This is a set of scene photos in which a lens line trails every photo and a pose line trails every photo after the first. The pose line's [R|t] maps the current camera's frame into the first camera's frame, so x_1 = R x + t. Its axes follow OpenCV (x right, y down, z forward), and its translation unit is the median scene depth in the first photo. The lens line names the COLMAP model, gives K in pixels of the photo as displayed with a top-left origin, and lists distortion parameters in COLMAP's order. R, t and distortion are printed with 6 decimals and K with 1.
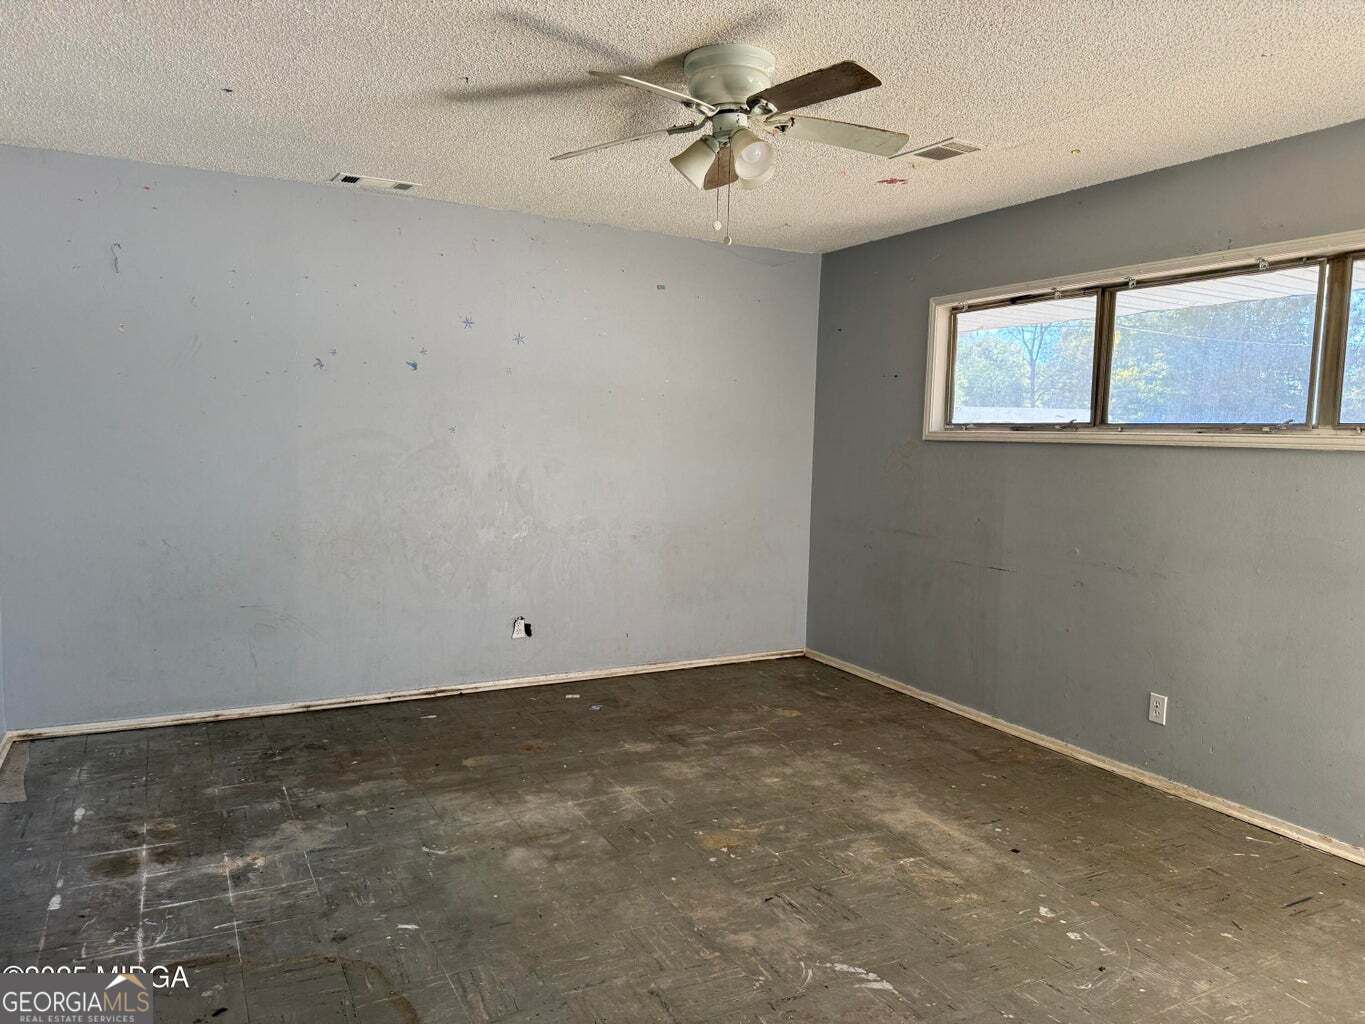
lens RADIAL K [[984.1, 0, 689.0], [0, 984.1, 507.8], [0, 0, 1]] dist [0.080513, -0.088354]
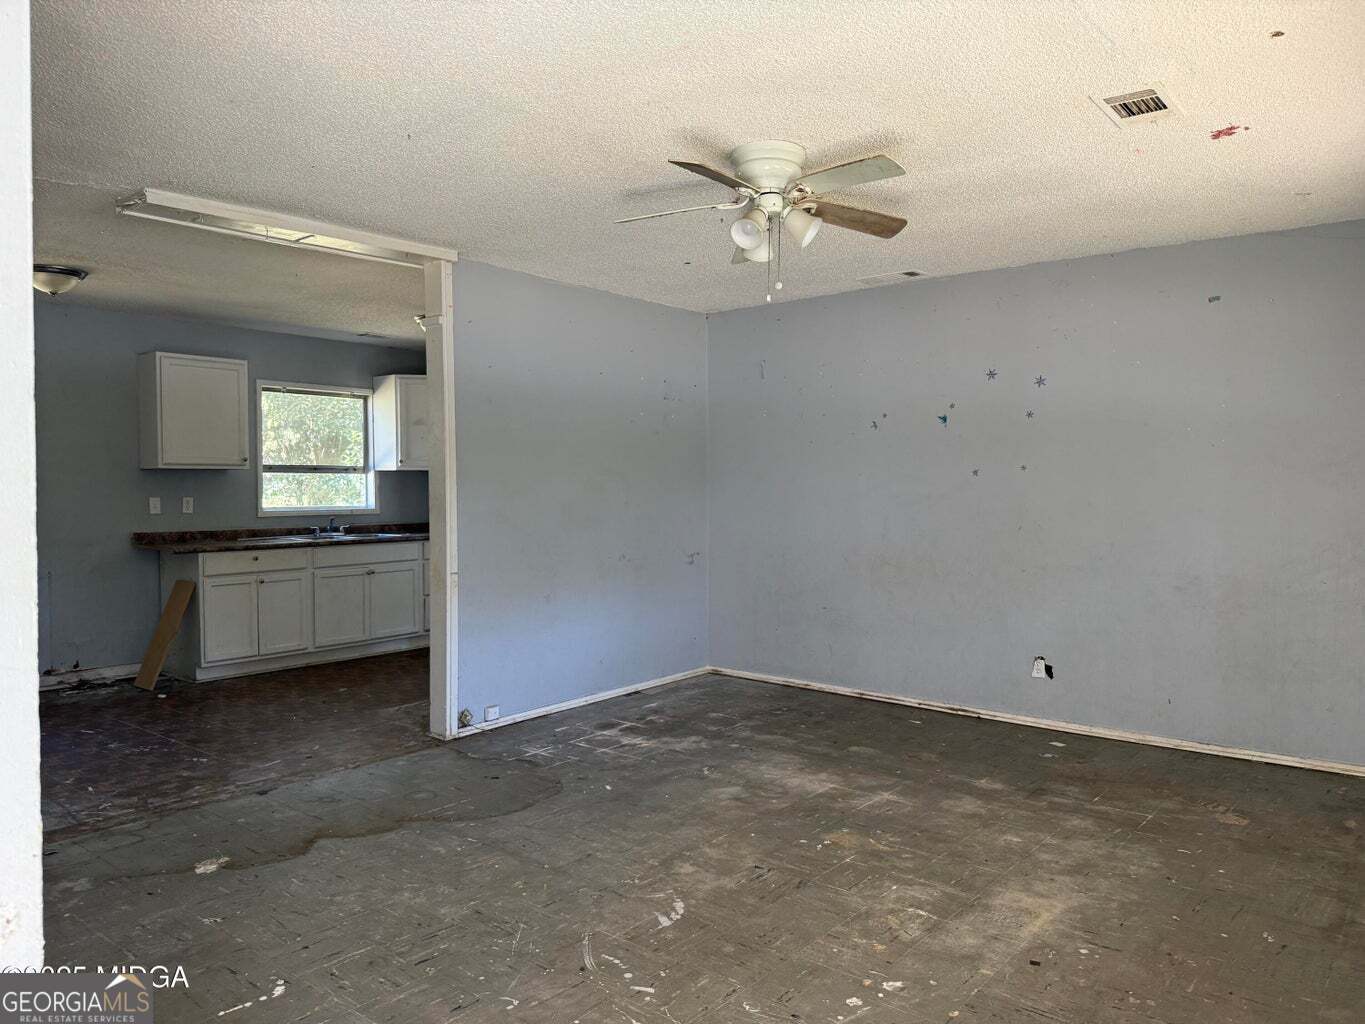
lens RADIAL K [[984.1, 0, 687.5], [0, 984.1, 508.1], [0, 0, 1]] dist [0.080513, -0.088354]
pose [[0.374428, -0.006867, -0.927230, 0.914578], [-0.071023, 0.996823, -0.036062, 0.031646], [0.924532, 0.079358, 0.372751, 0.403123]]
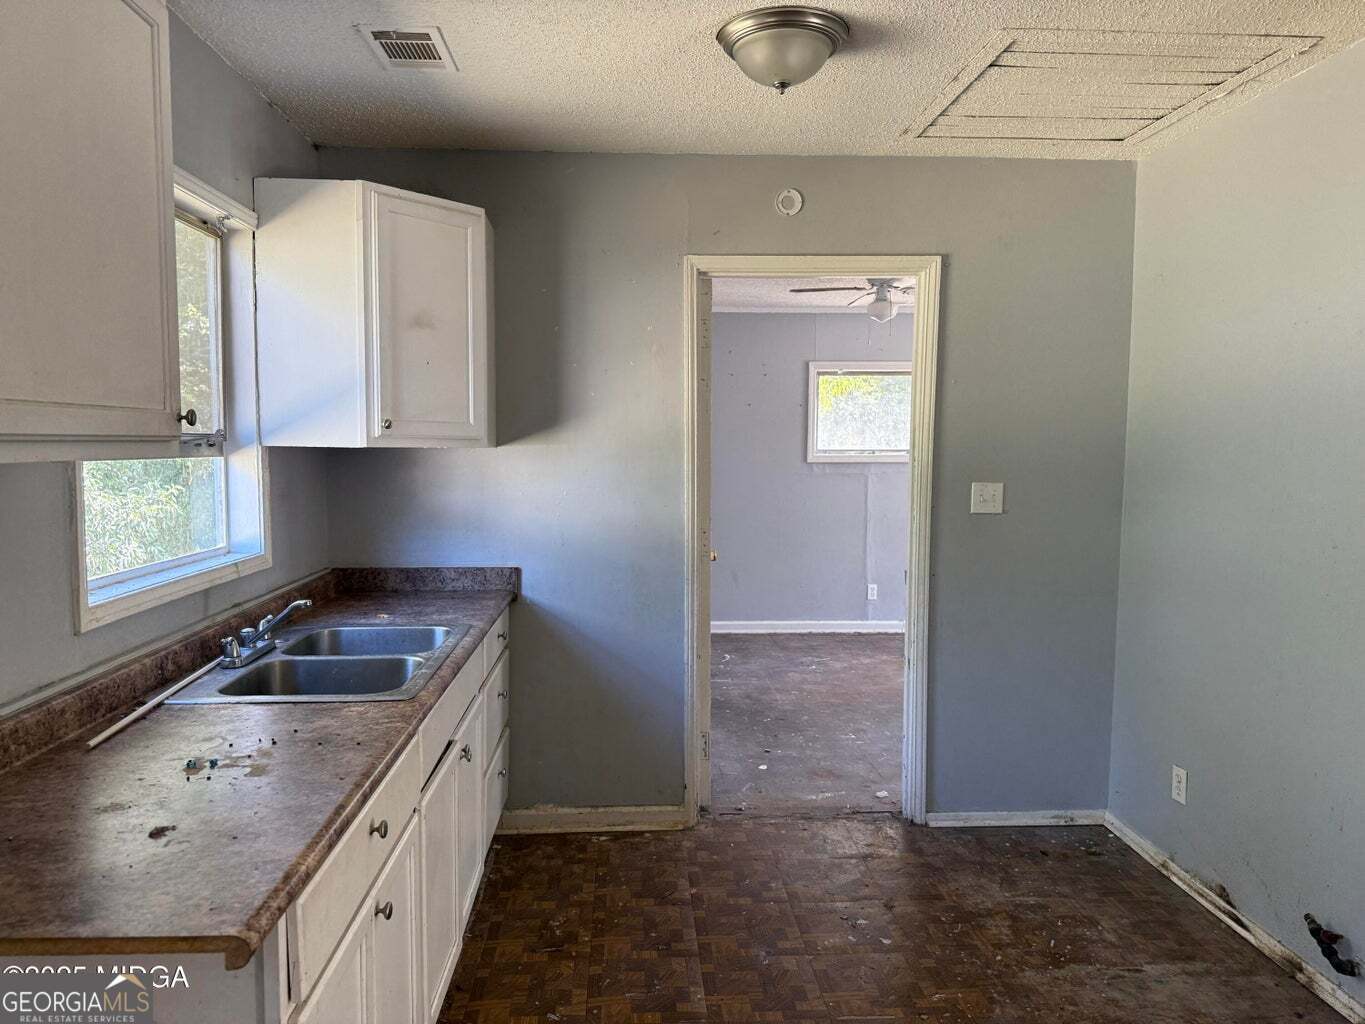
lens RADIAL K [[984.1, 0, 690.0], [0, 984.1, 506.7], [0, 0, 1]] dist [0.080513, -0.088354]
pose [[0.913339, 0.014089, -0.406957, -0.851394], [-0.023856, 0.999536, -0.018936, -0.030463], [0.406501, 0.027003, 0.913251, -0.028302]]
